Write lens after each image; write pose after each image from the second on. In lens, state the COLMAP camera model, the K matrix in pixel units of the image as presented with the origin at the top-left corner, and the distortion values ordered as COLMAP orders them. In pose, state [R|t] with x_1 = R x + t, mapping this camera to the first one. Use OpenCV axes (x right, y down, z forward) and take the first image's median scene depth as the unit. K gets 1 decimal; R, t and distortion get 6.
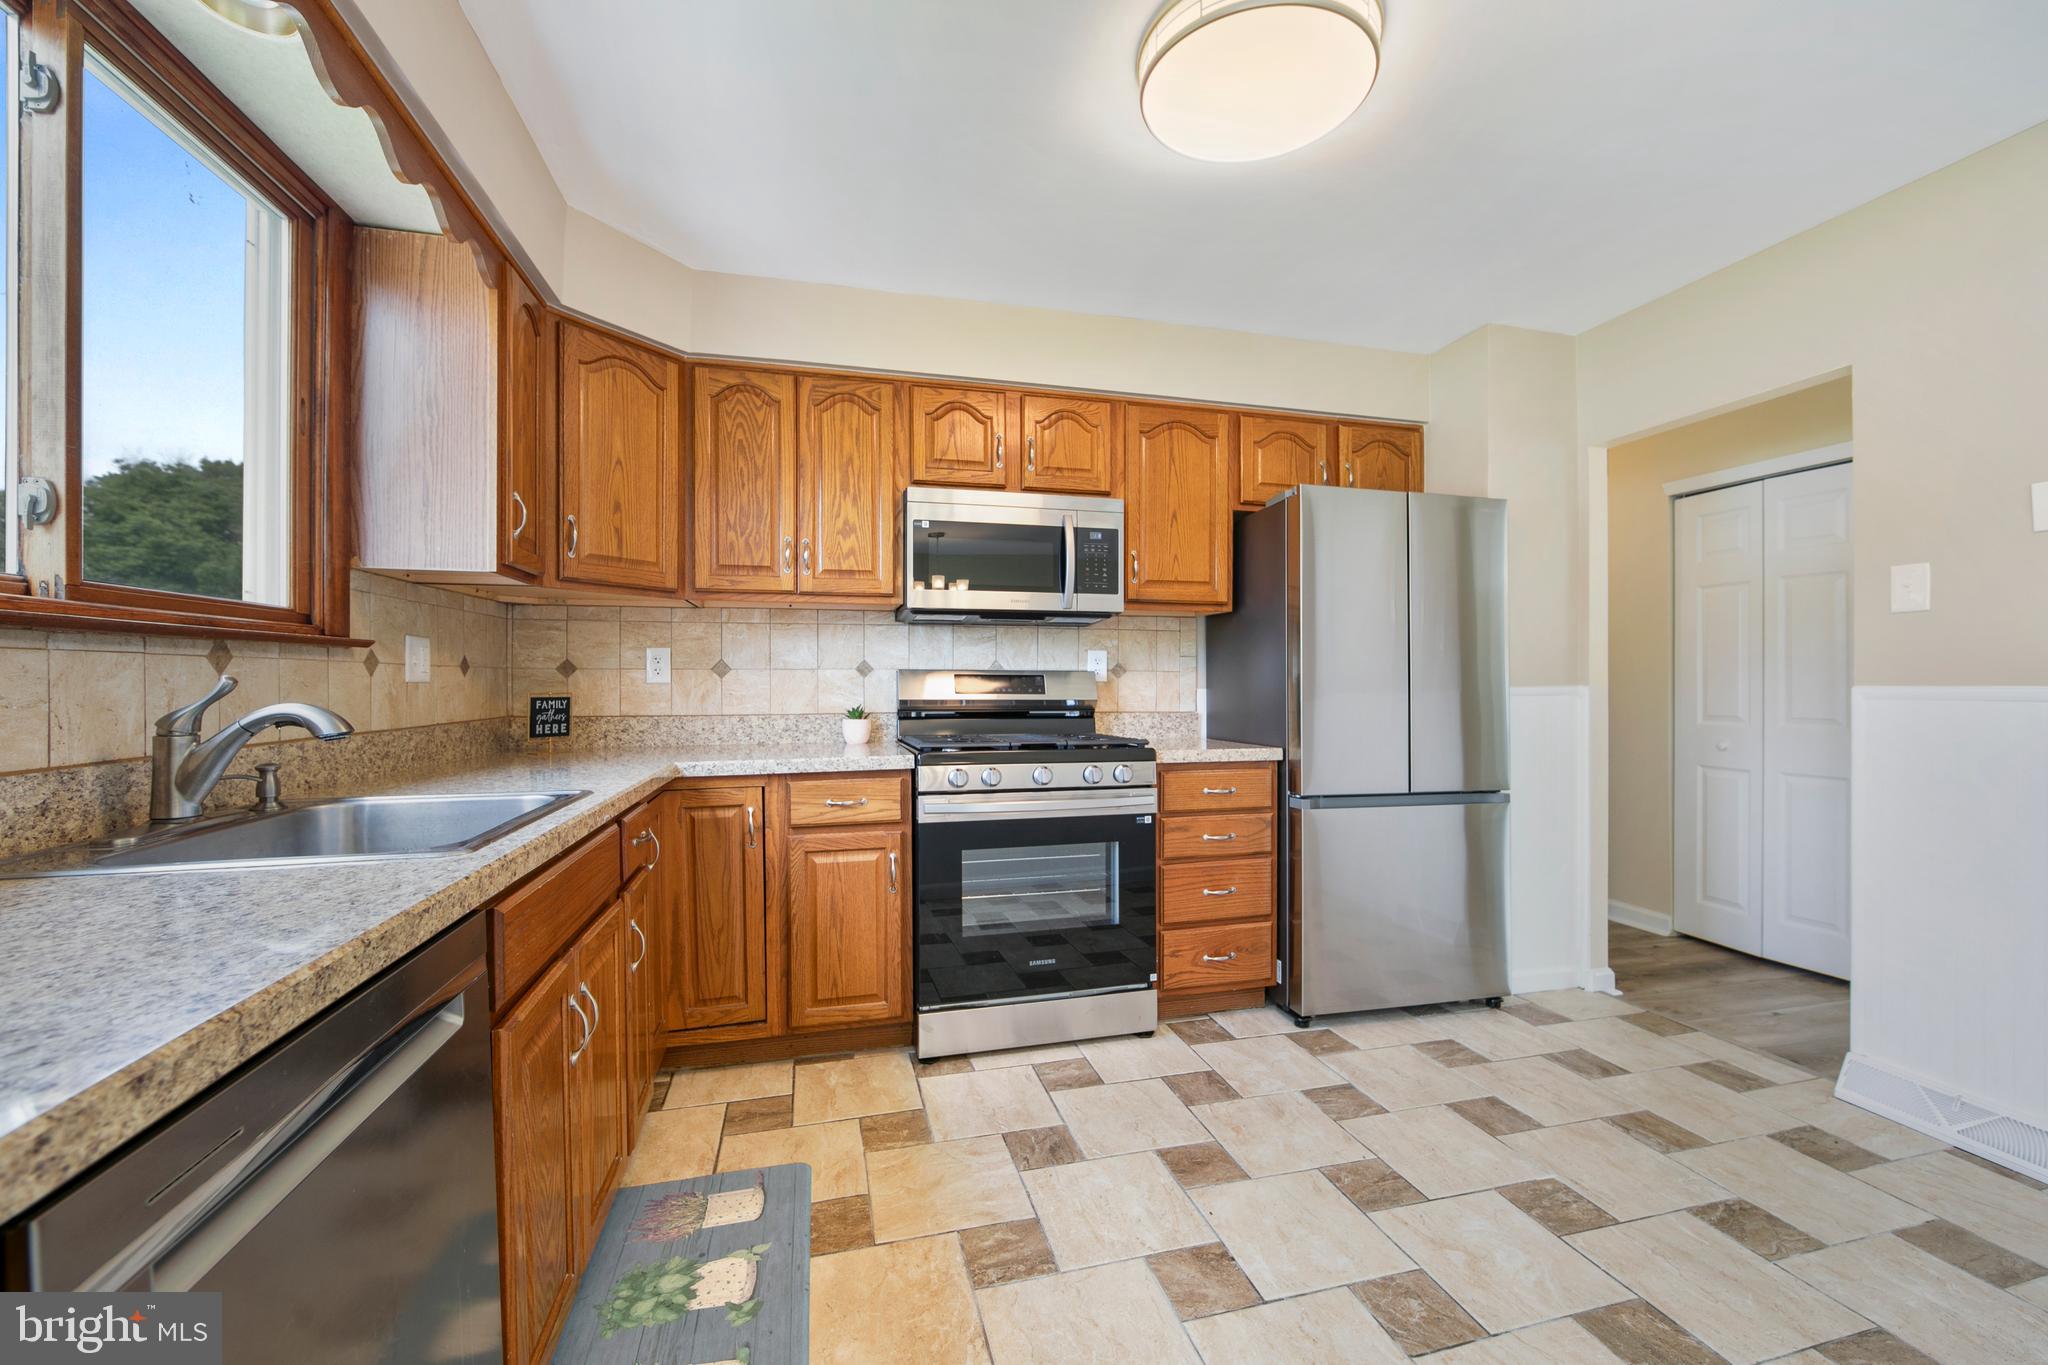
lens RADIAL K [[803.8, 0, 1018.0], [0, 803.8, 688.6], [0, 0, 1]] dist [-0.016631, 0.000370]
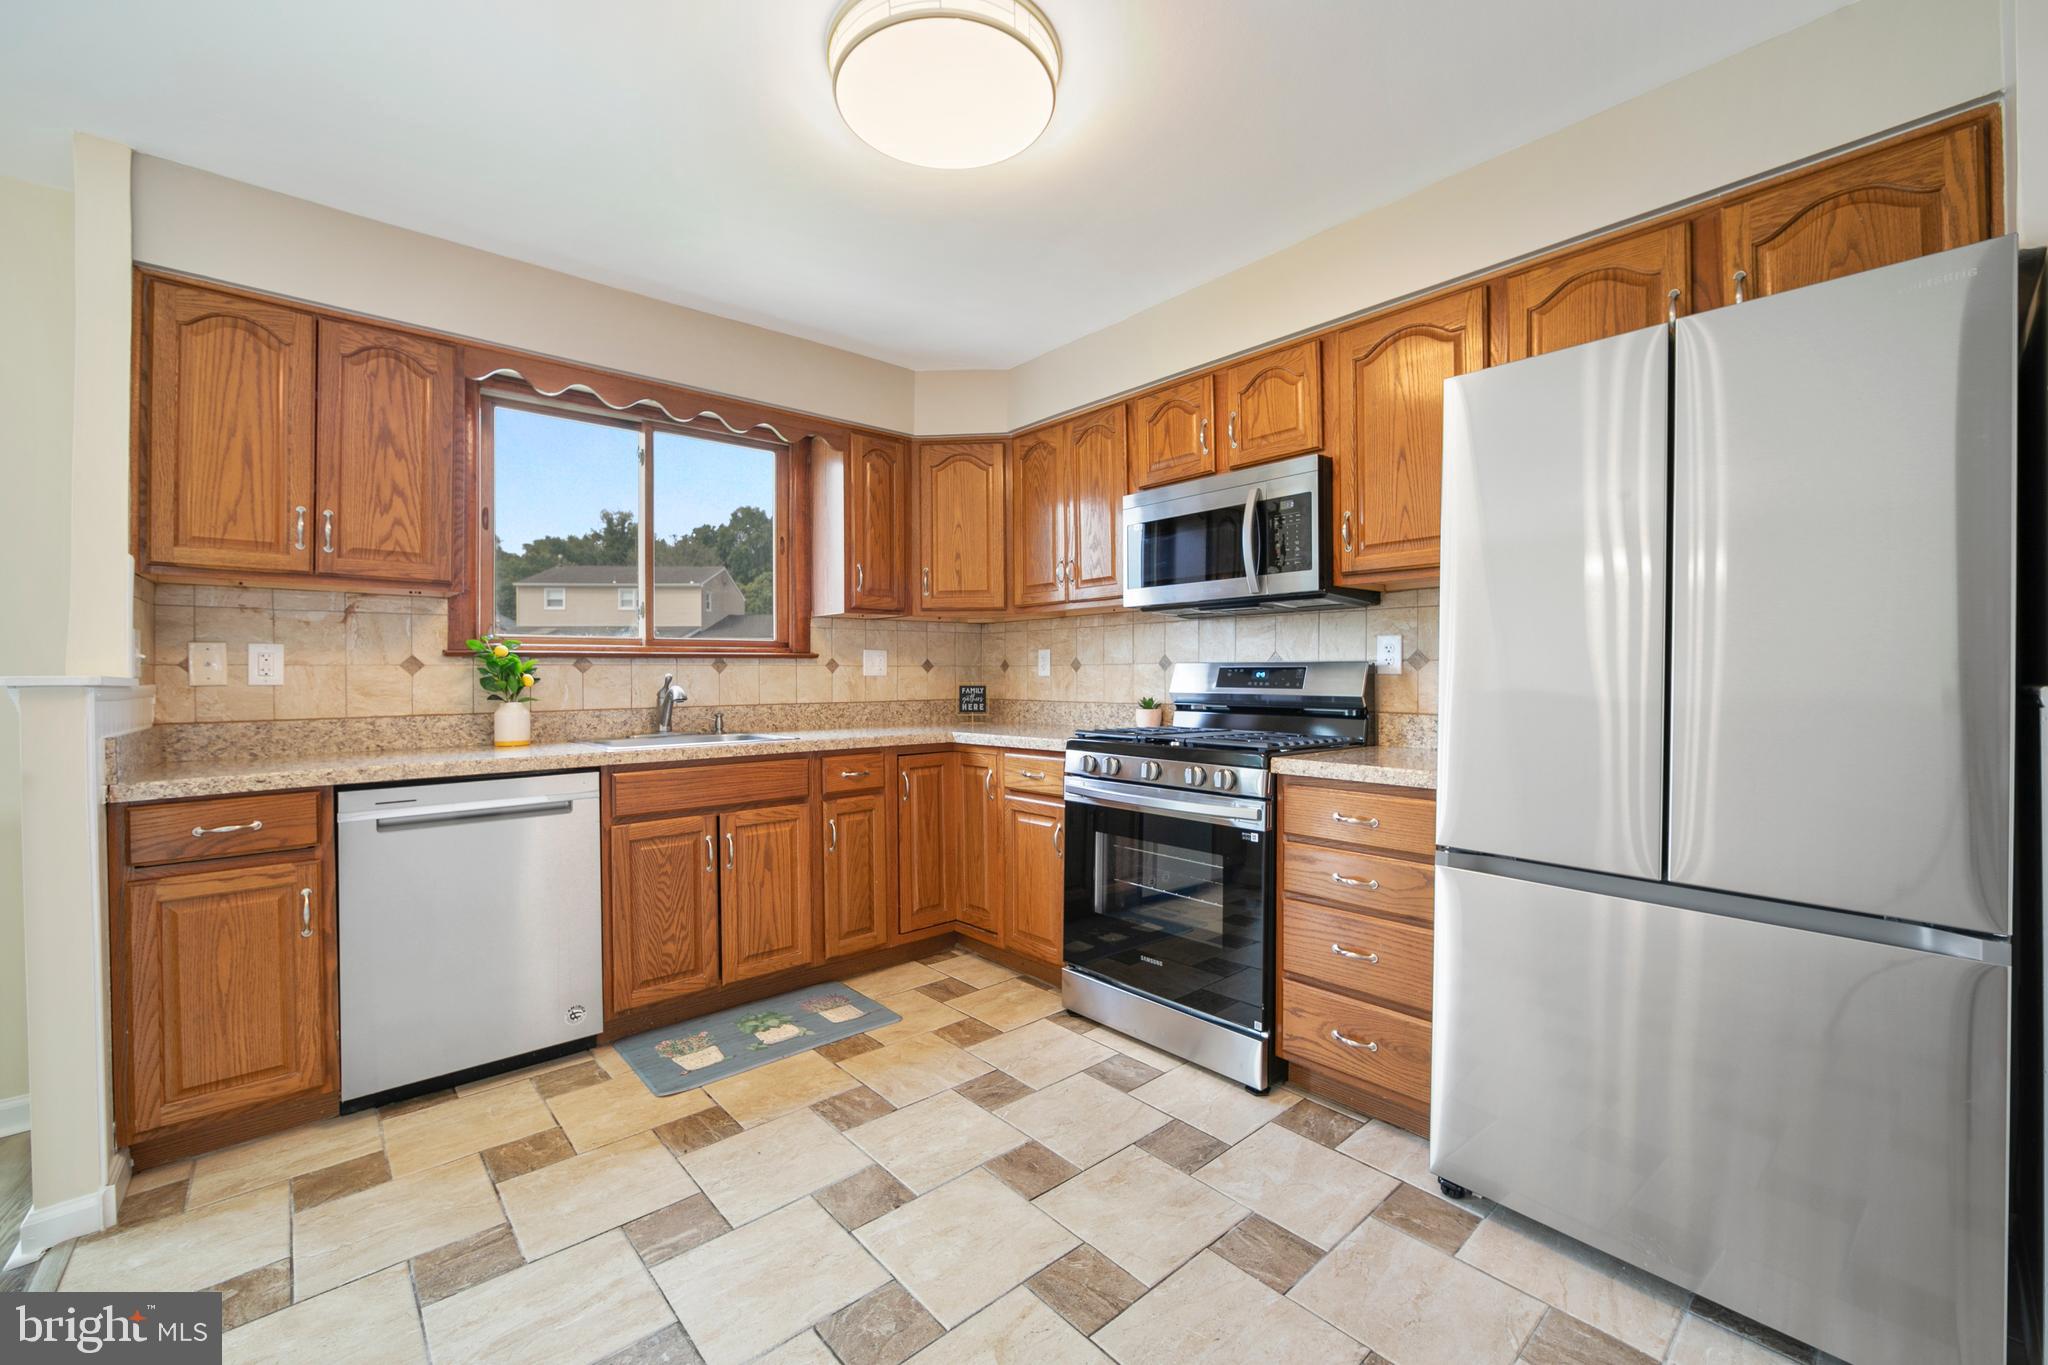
lens RADIAL K [[803.8, 0, 1022.2], [0, 803.8, 676.6], [0, 0, 1]] dist [-0.016631, 0.000370]
pose [[0.466608, 0.000899, -0.884464, 0.842212], [-0.004341, 0.999990, -0.001274, -0.005216], [0.884453, 0.004434, 0.466608, 0.409423]]
